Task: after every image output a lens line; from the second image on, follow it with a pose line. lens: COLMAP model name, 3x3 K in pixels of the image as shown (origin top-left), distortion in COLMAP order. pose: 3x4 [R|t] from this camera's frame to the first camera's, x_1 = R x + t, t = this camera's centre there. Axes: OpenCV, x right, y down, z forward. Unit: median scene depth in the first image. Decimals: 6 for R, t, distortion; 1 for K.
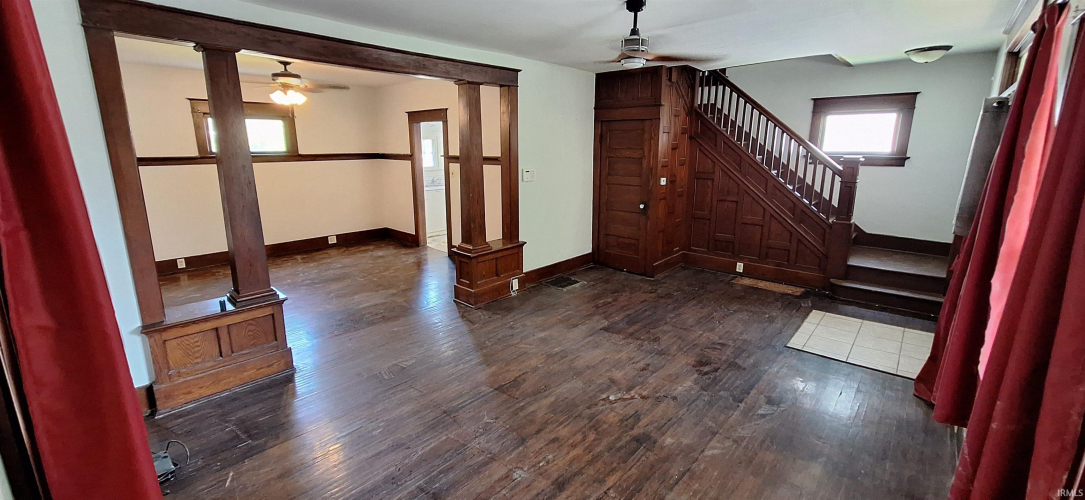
lens RADIAL K [[431.1, 0, 538.6], [0, 431.1, 230.5], [0, 0, 1]] dist [-0.001050, 0.000594]
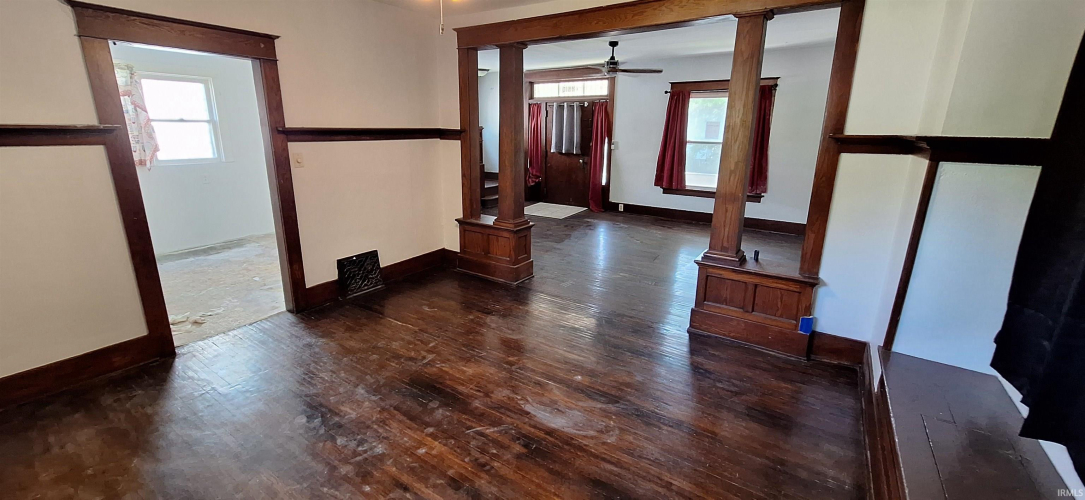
lens RADIAL K [[431.1, 0, 538.6], [0, 431.1, 230.5], [0, 0, 1]] dist [-0.001050, 0.000594]
pose [[-0.150101, -0.238464, 0.959481, -1.257902], [0.186638, 0.946193, 0.264359, -0.218172], [-0.970894, 0.218756, -0.097518, 1.199974]]
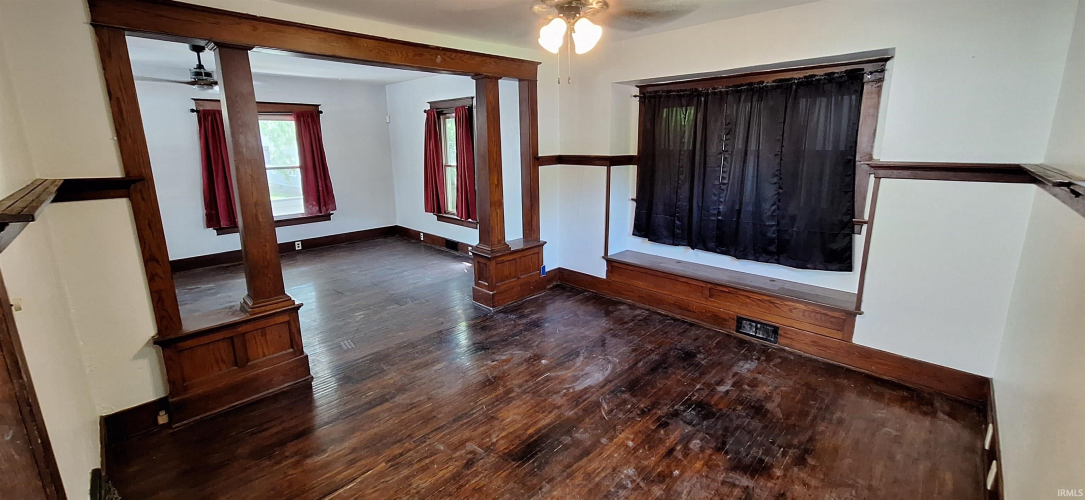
lens RADIAL K [[431.1, 0, 538.6], [0, 431.1, 230.5], [0, 0, 1]] dist [-0.001050, 0.000594]
pose [[-0.999620, -0.000192, 0.027556, -0.672539], [0.010726, 0.918404, 0.395498, -0.372190], [-0.025384, 0.395643, -0.918054, 1.799062]]
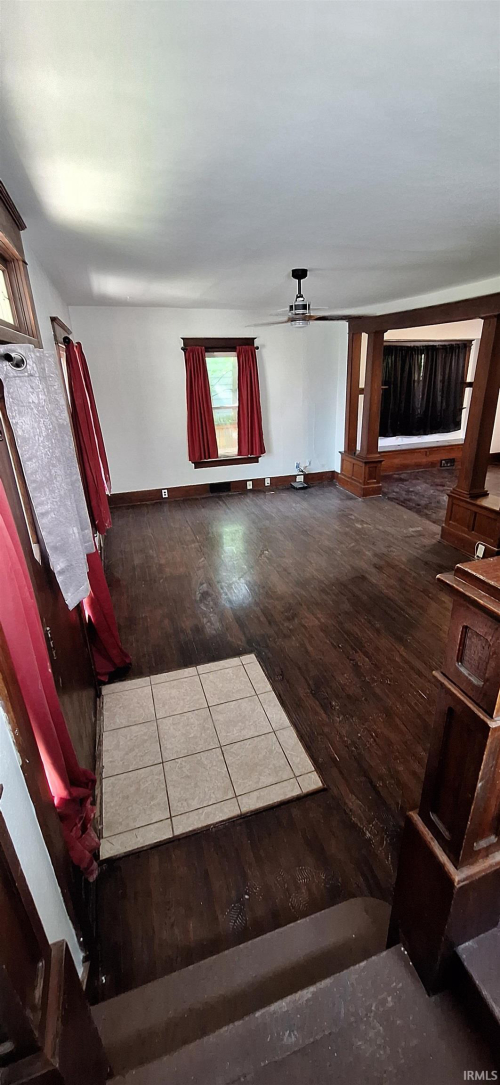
lens RADIAL K [[431.1, 0, 272.5], [0, 431.1, 538.1], [0, 0, 1]] dist [-0.001050, 0.000594]
pose [[-0.465470, 0.339406, -0.817399, 1.068083], [-0.156351, 0.877491, 0.453392, -0.289722], [0.871144, 0.338841, -0.355379, 1.146928]]
